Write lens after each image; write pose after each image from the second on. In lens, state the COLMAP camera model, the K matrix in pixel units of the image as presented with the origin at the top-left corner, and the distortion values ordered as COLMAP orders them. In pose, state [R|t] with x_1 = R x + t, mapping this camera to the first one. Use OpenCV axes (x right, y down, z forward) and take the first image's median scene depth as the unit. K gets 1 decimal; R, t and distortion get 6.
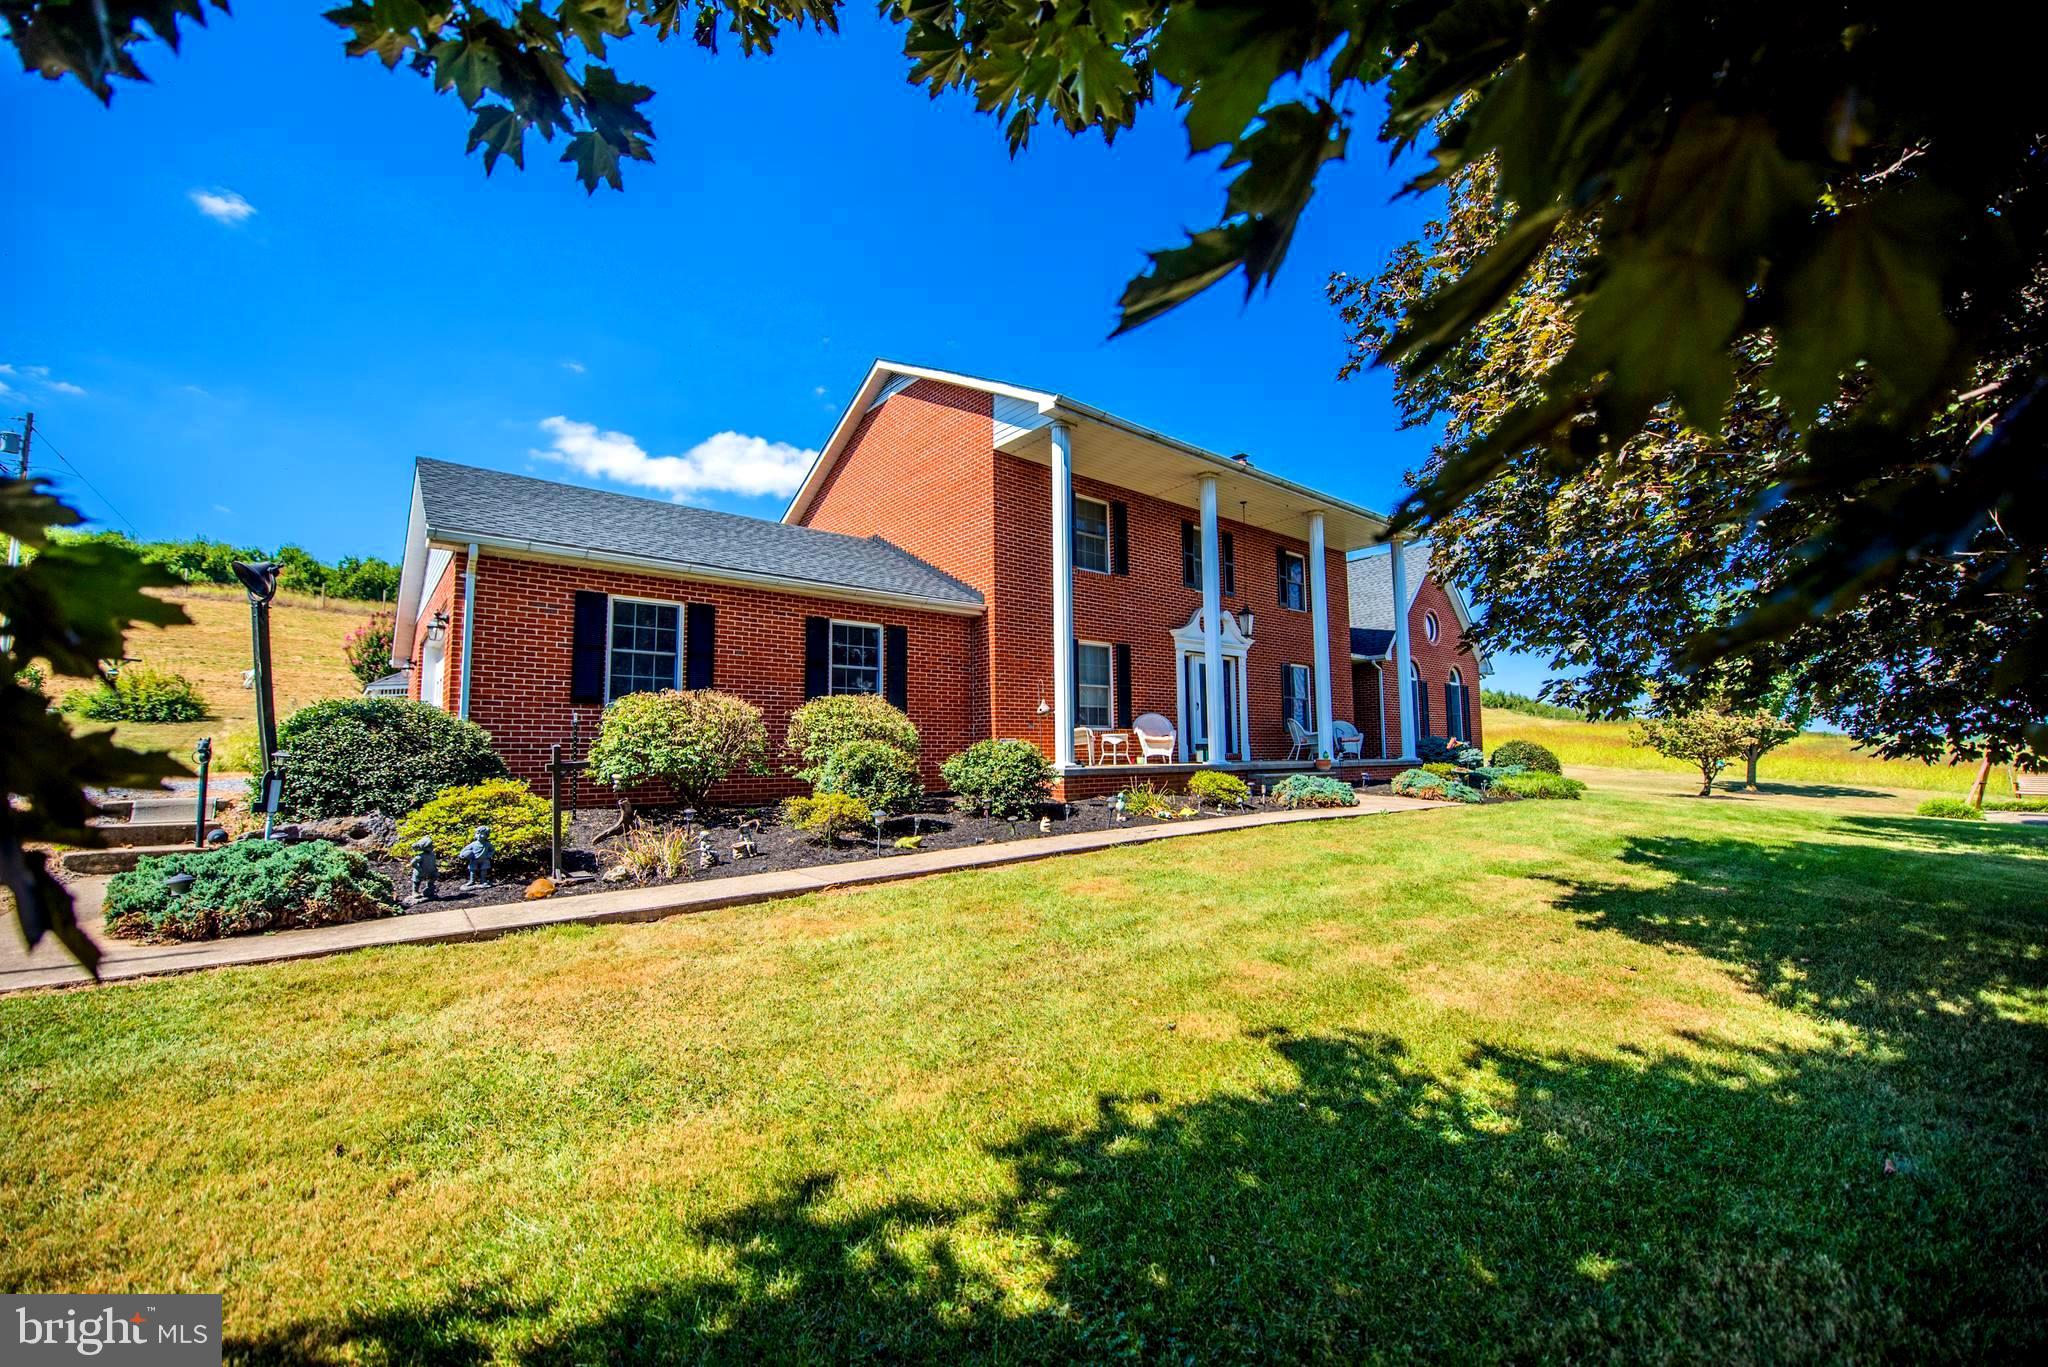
lens RADIAL K [[802.8, 0, 1023.9], [0, 802.8, 672.8], [0, 0, 1]] dist [-0.019924, -0.000184]
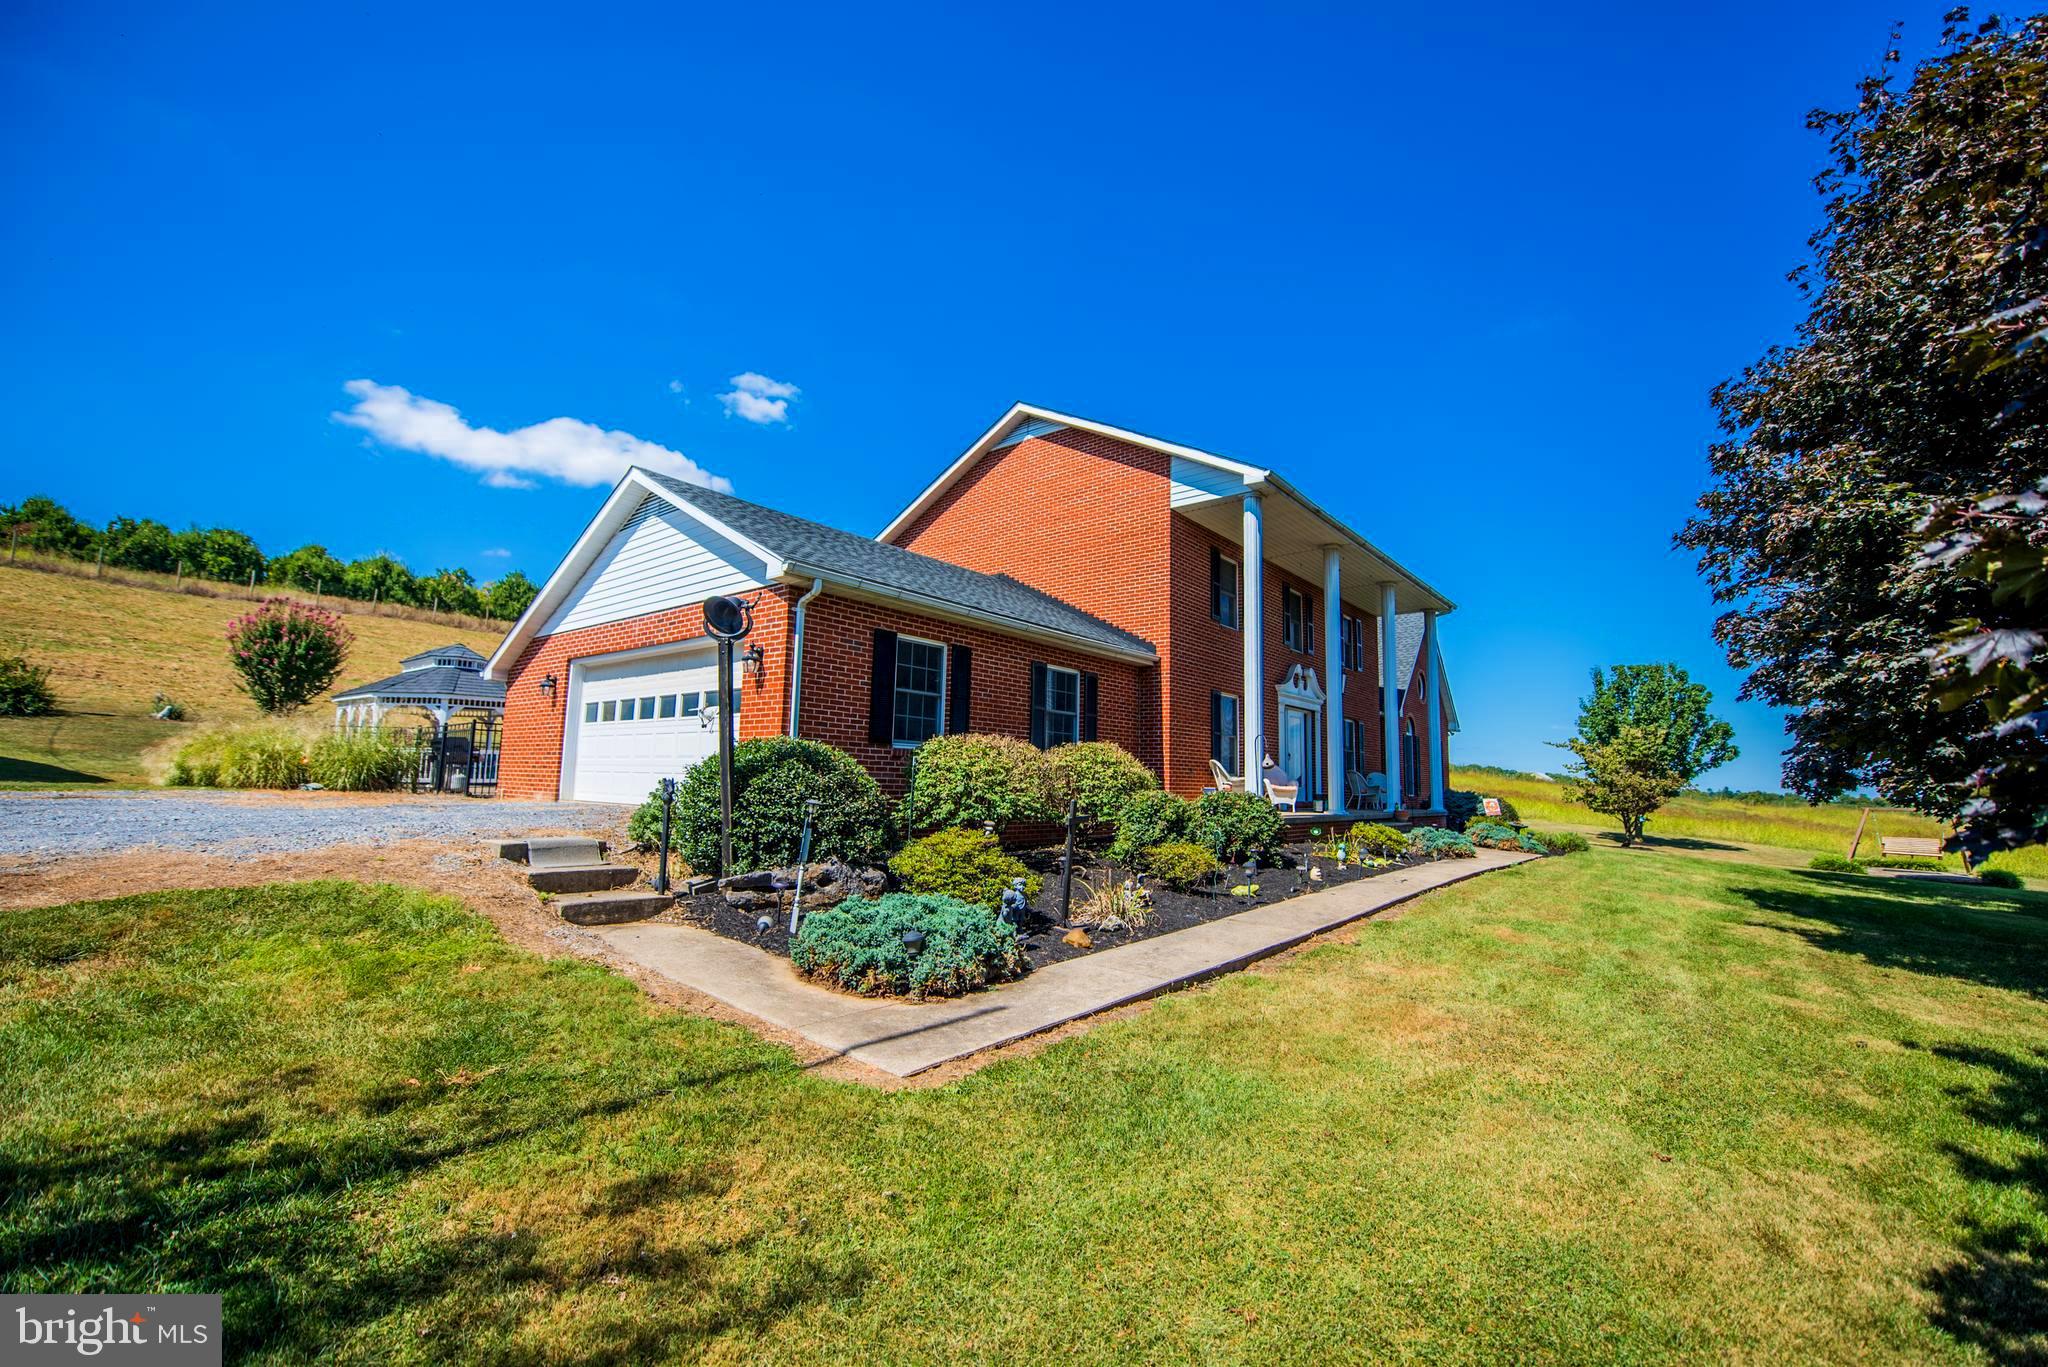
lens RADIAL K [[825.7, 0, 1018.9], [0, 825.7, 681.5], [0, 0, 1]] dist [-0.013481, -0.002562]
pose [[0.982546, 0.056065, 0.177368, -0.378468], [-0.052620, 0.998324, -0.024070, -0.014562], [-0.178420, 0.014317, 0.983850, -0.023216]]
